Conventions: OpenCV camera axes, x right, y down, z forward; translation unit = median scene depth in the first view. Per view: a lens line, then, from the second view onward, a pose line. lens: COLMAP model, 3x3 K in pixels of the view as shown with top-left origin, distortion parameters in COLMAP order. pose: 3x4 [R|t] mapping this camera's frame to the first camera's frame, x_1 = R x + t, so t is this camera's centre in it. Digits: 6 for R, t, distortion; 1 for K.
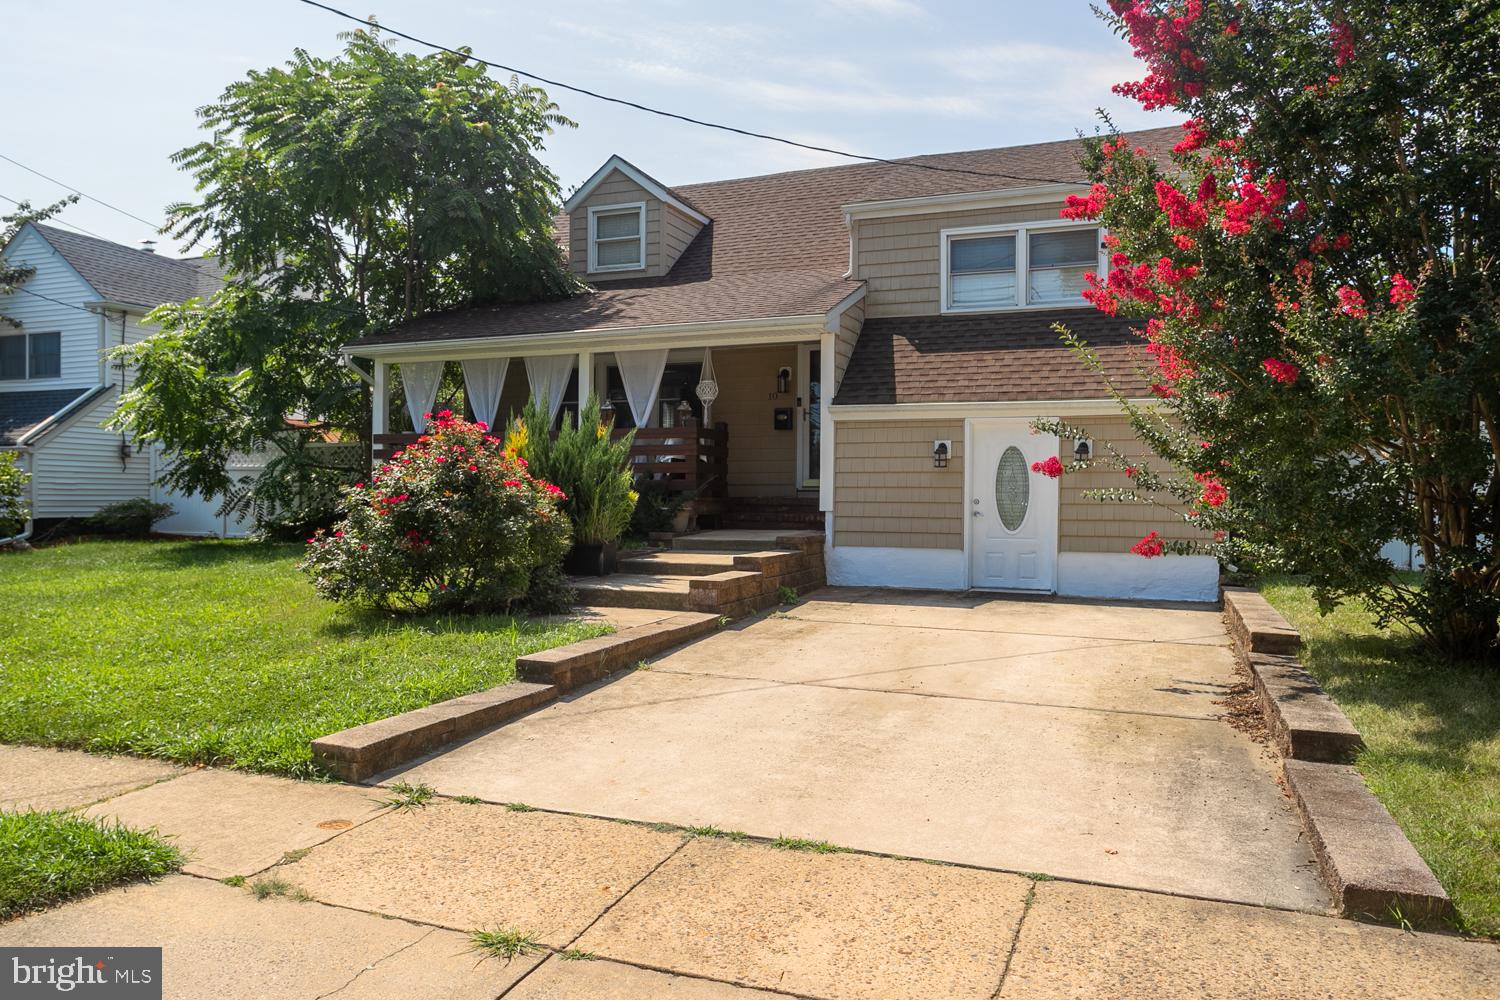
lens RADIAL K [[1031.7, 0, 748.9], [0, 1031.7, 493.4], [0, 0, 1]] dist [-0.002780, -0.000811]
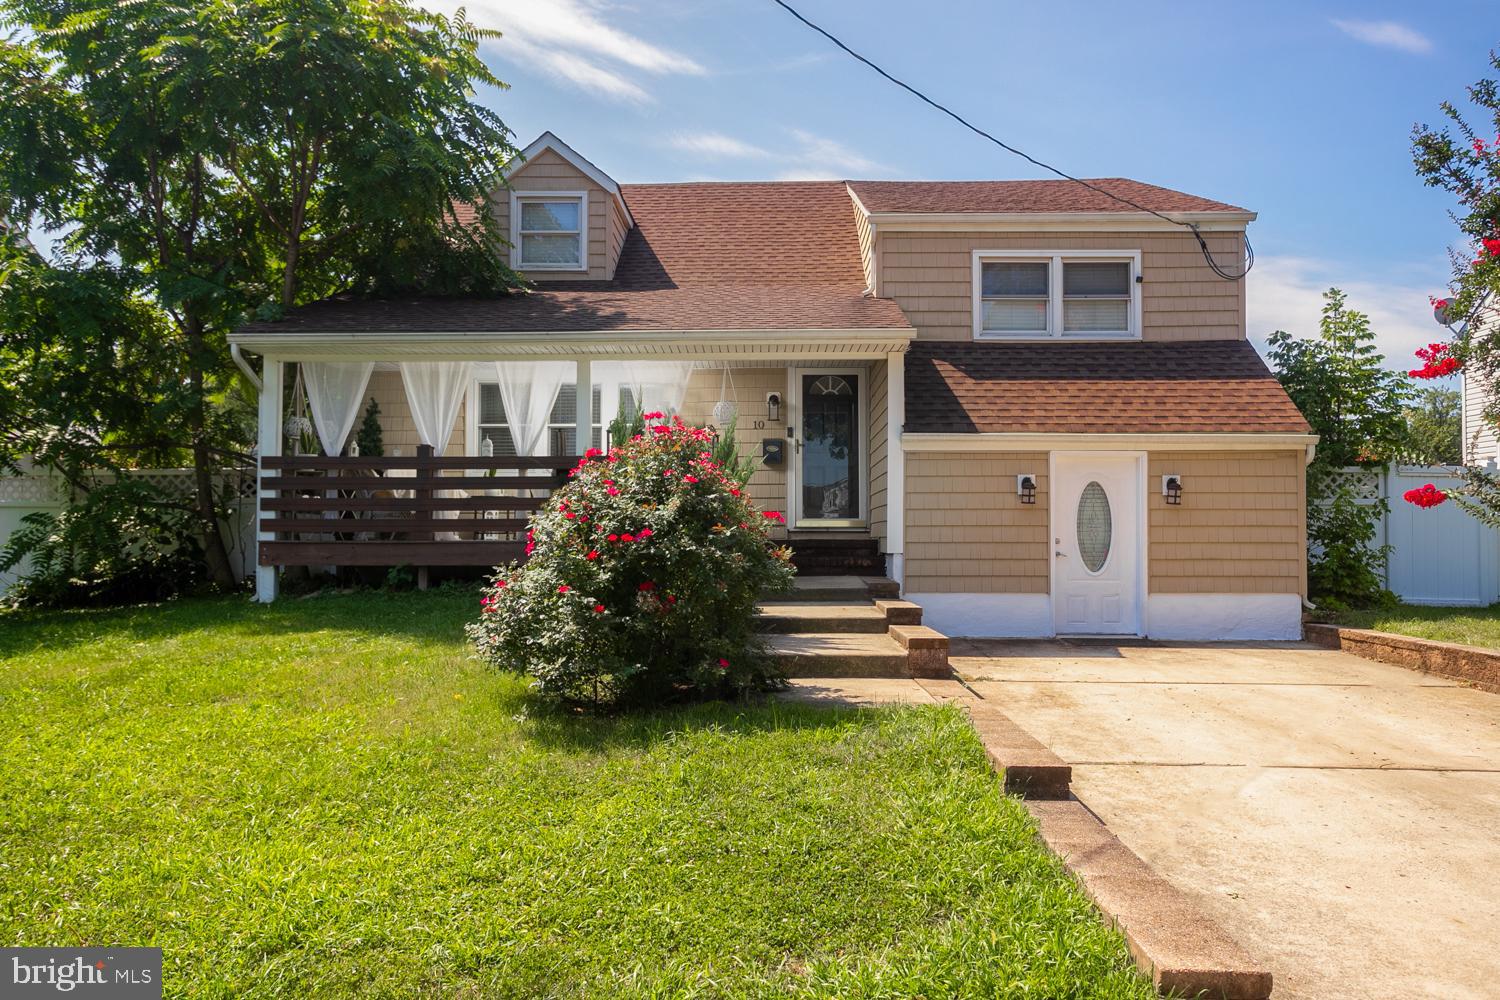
lens RADIAL K [[1006.8, 0, 750.7], [0, 1006.8, 509.2], [0, 0, 1]] dist [0.021306, 0.001673]
pose [[0.934483, 0.006009, 0.355958, -0.346181], [0.006340, 0.999418, -0.033514, 0.007663], [-0.355953, 0.033575, 0.933901, 0.244138]]
